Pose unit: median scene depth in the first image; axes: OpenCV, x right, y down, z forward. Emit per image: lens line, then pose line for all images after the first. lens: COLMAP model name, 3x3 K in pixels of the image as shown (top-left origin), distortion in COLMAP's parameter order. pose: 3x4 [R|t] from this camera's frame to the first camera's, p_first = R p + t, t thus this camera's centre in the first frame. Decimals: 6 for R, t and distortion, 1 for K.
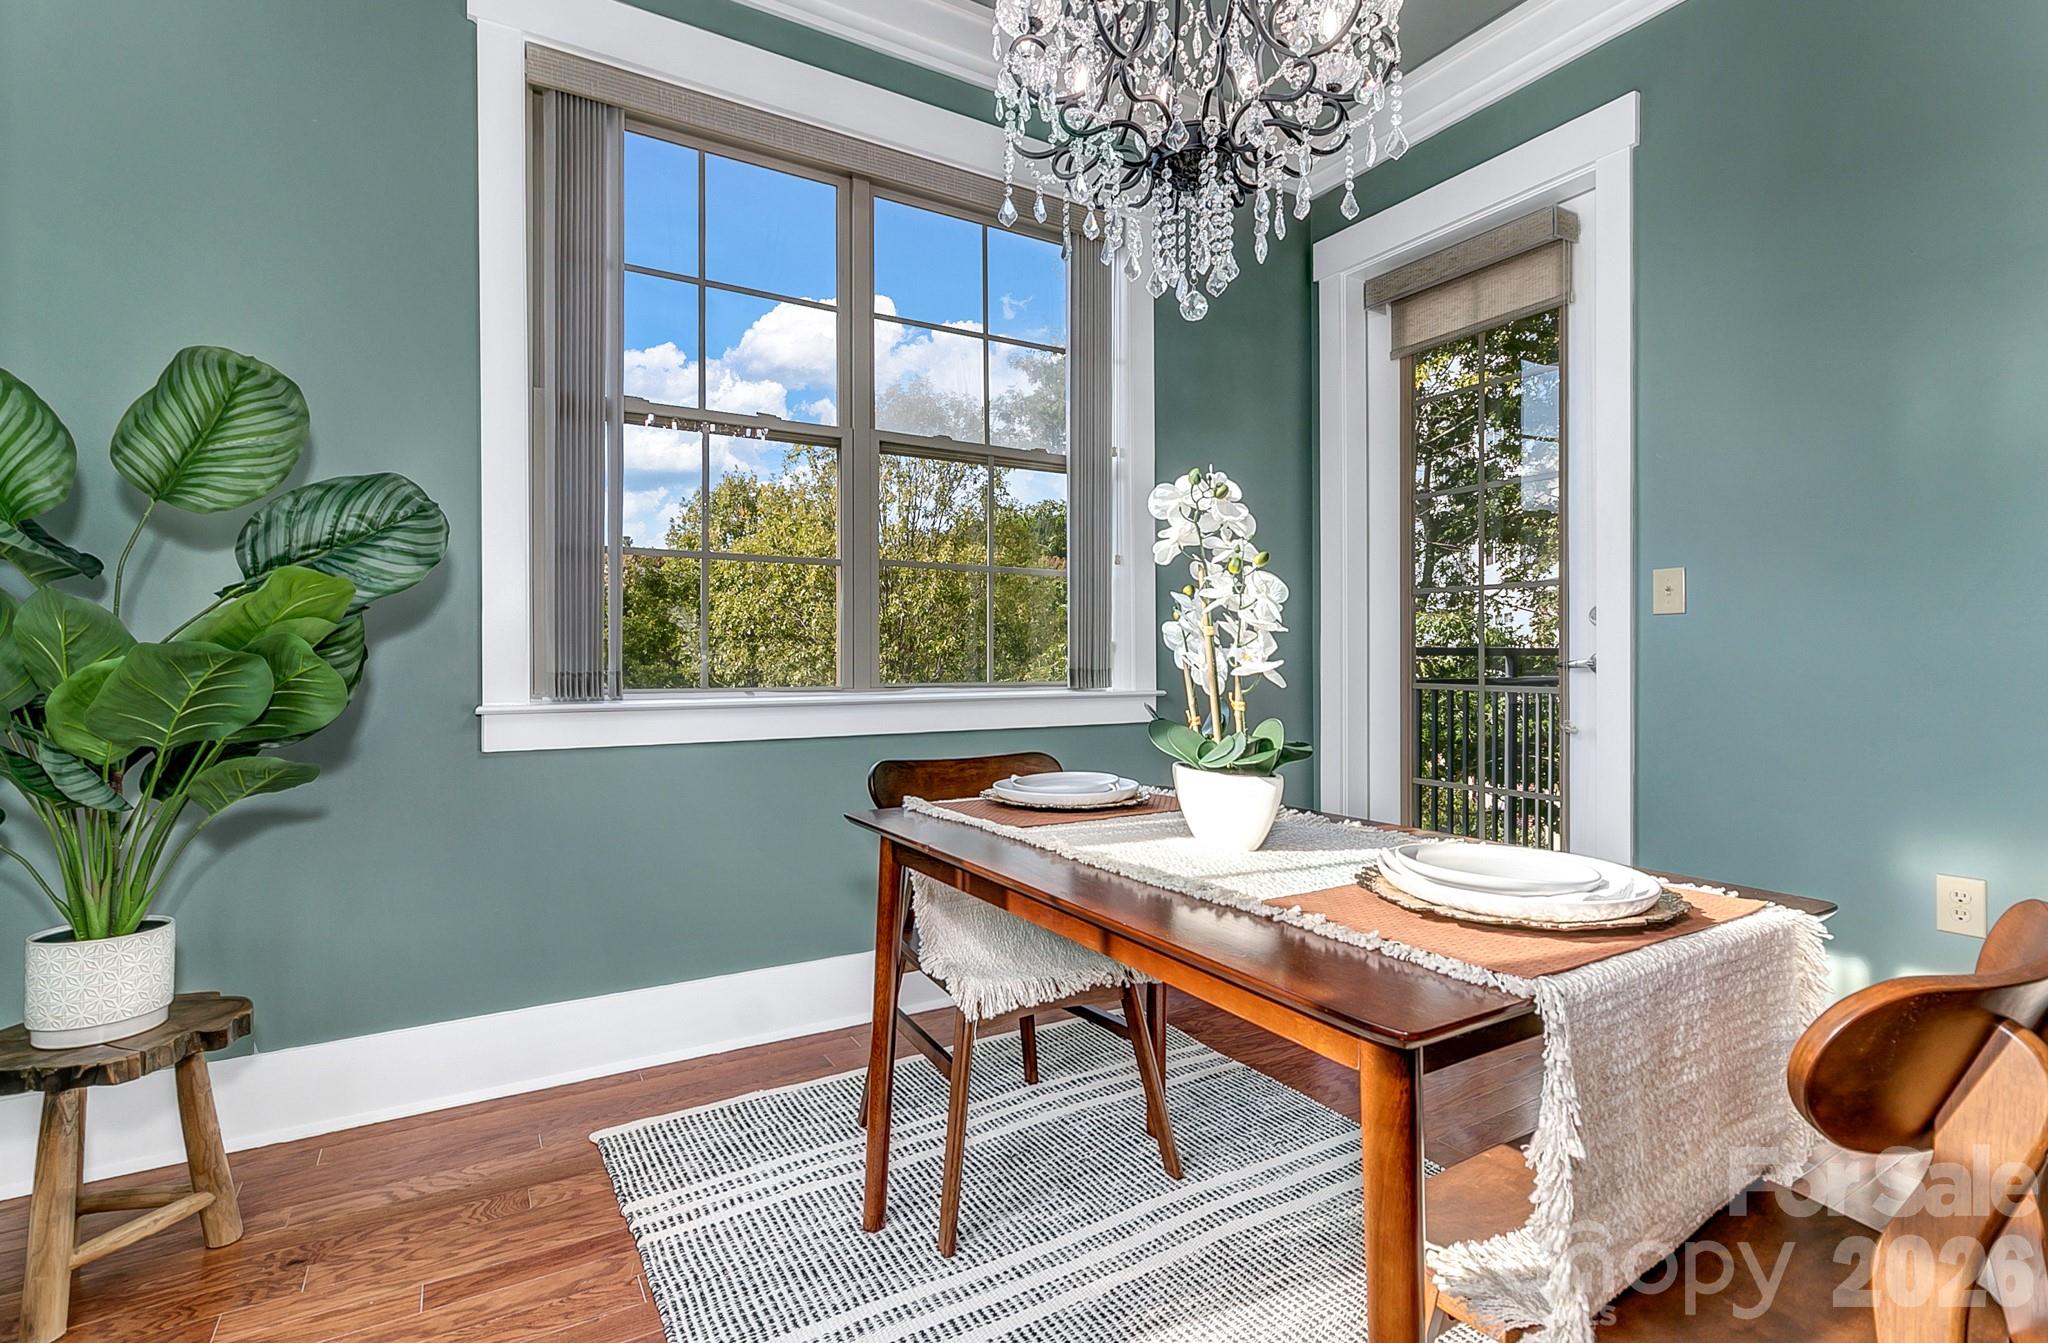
lens RADIAL K [[944.4, 0, 1020.1], [0, 944.4, 657.2], [0, 0, 1]] dist [0.002106, 0.001303]
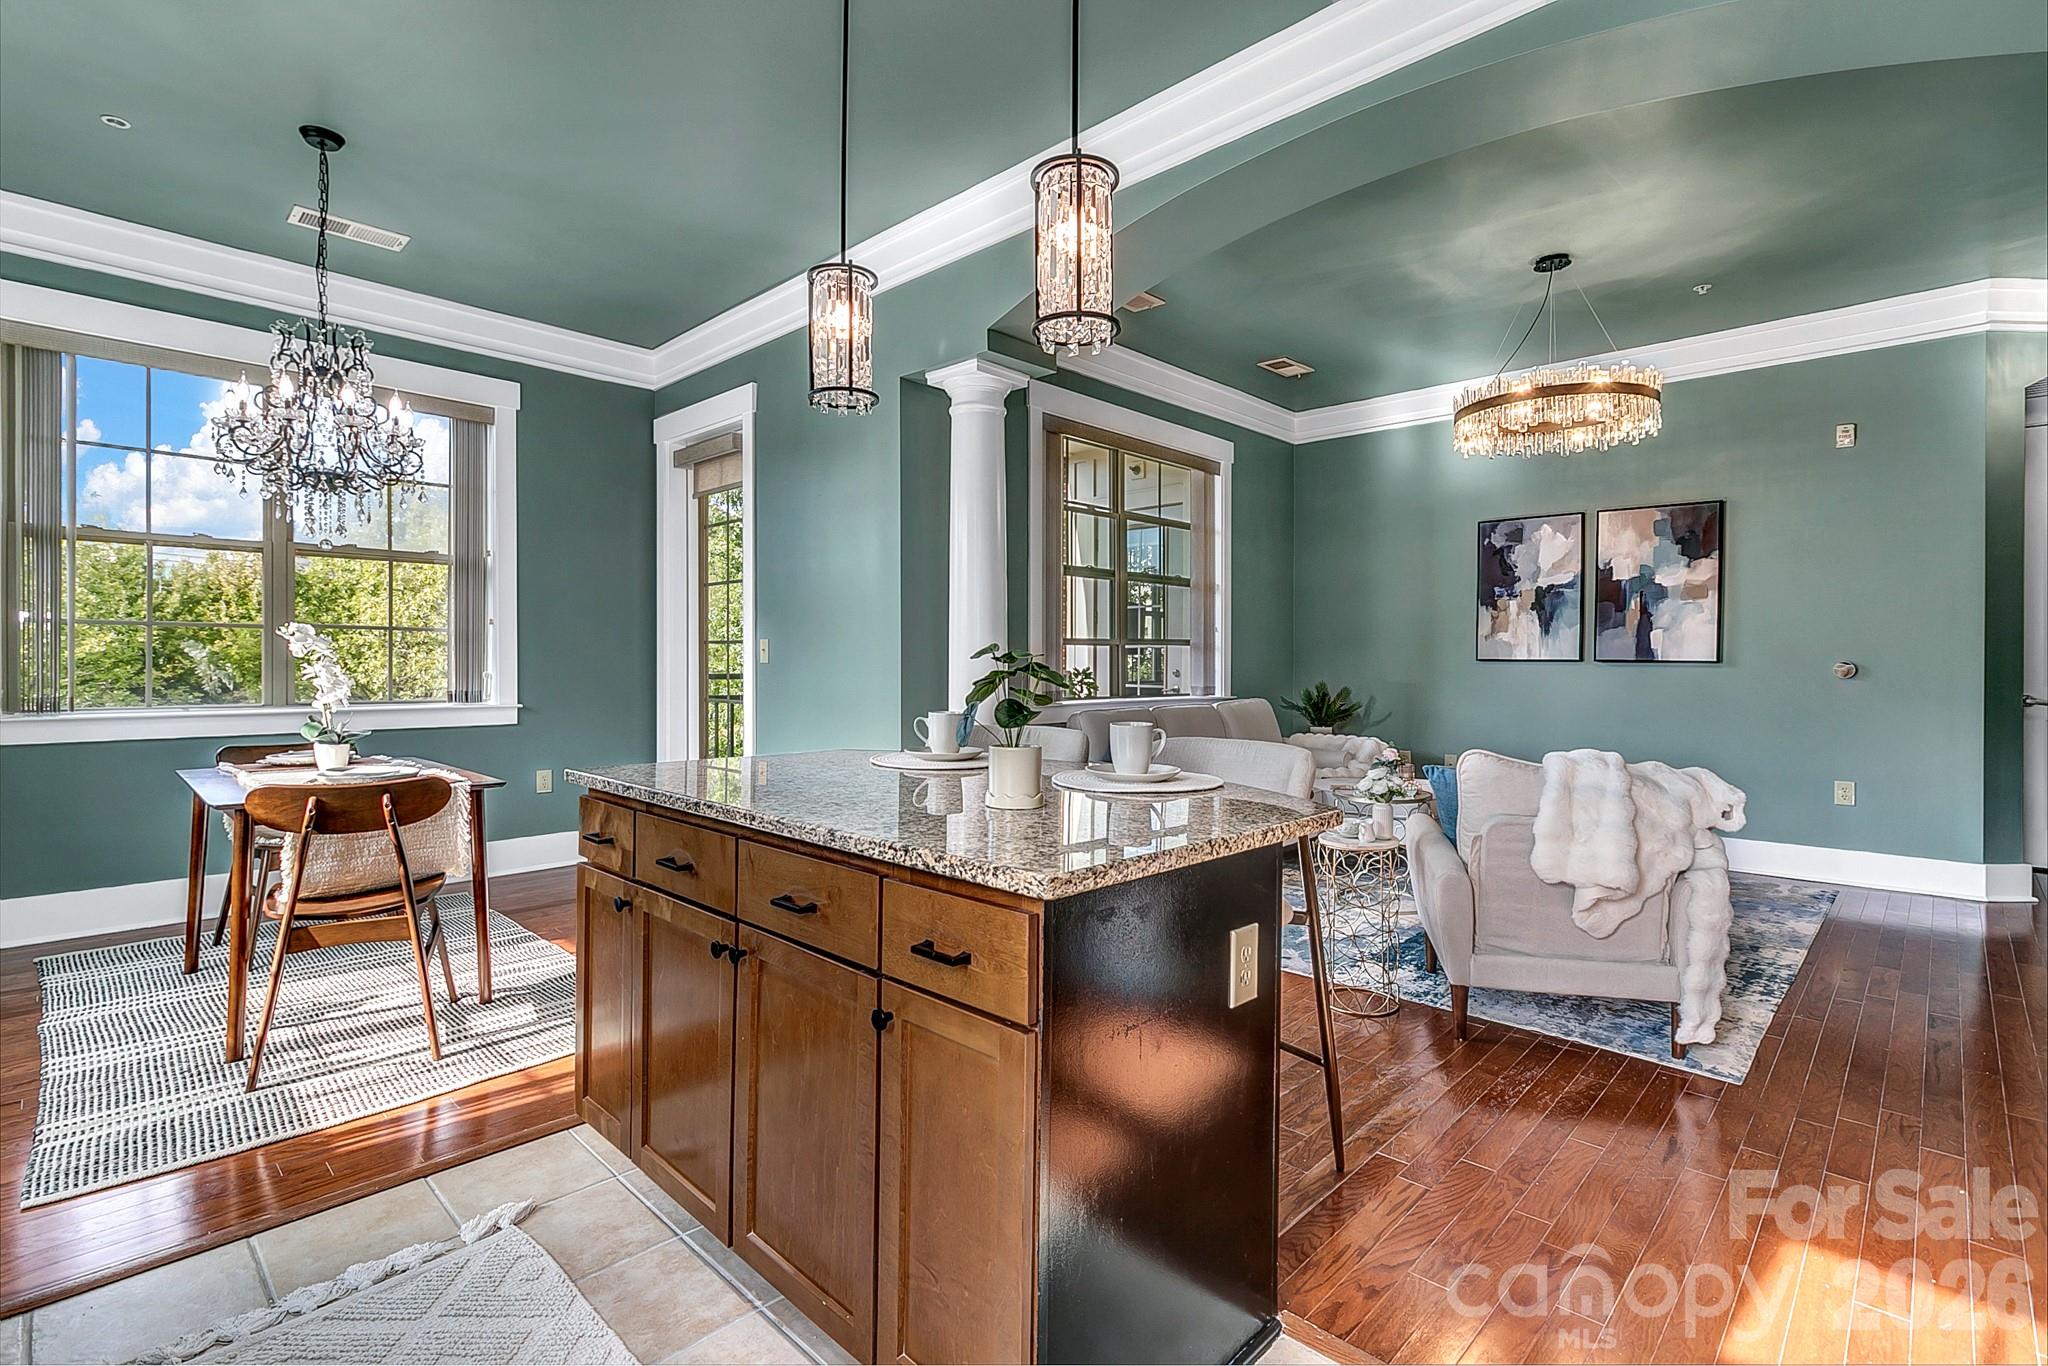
lens RADIAL K [[944.4, 0, 1016.0], [0, 944.4, 679.7], [0, 0, 1]] dist [0.002106, 0.001303]
pose [[0.965166, 0.002756, 0.261625, 0.991704], [-0.008050, 0.999784, 0.019165, -0.082764], [-0.261516, -0.020603, 0.964979, -1.398952]]
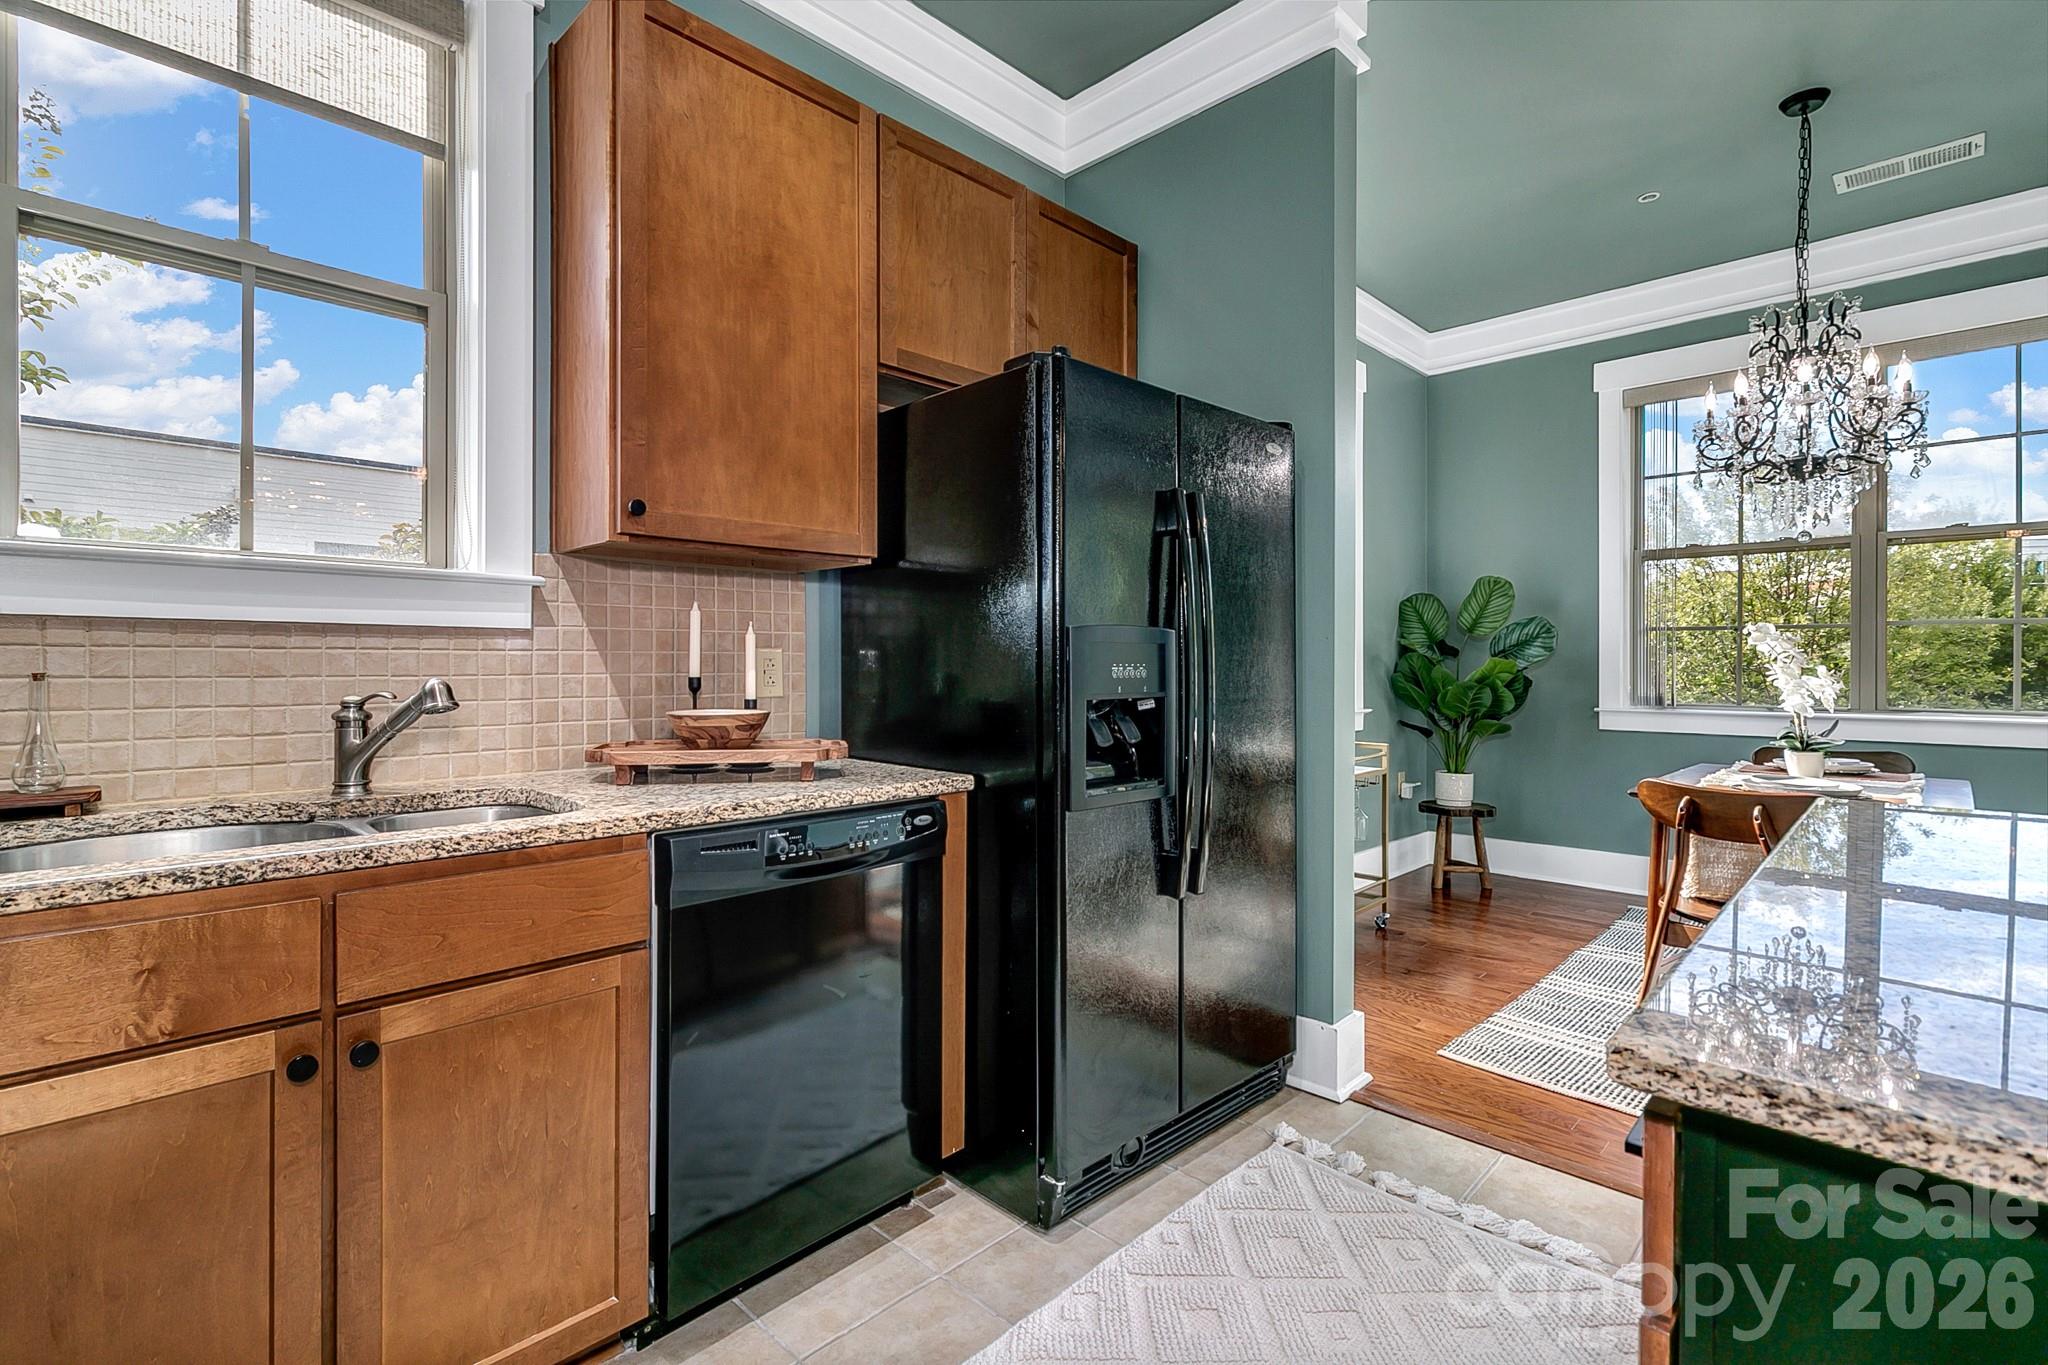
lens RADIAL K [[944.4, 0, 1012.3], [0, 944.4, 675.8], [0, 0, 1]] dist [0.002106, 0.001303]
pose [[0.254160, 0.018156, -0.966992, 1.500398], [0.000988, 0.999818, 0.019032, -0.081223], [0.967162, -0.005793, 0.254096, -1.076272]]
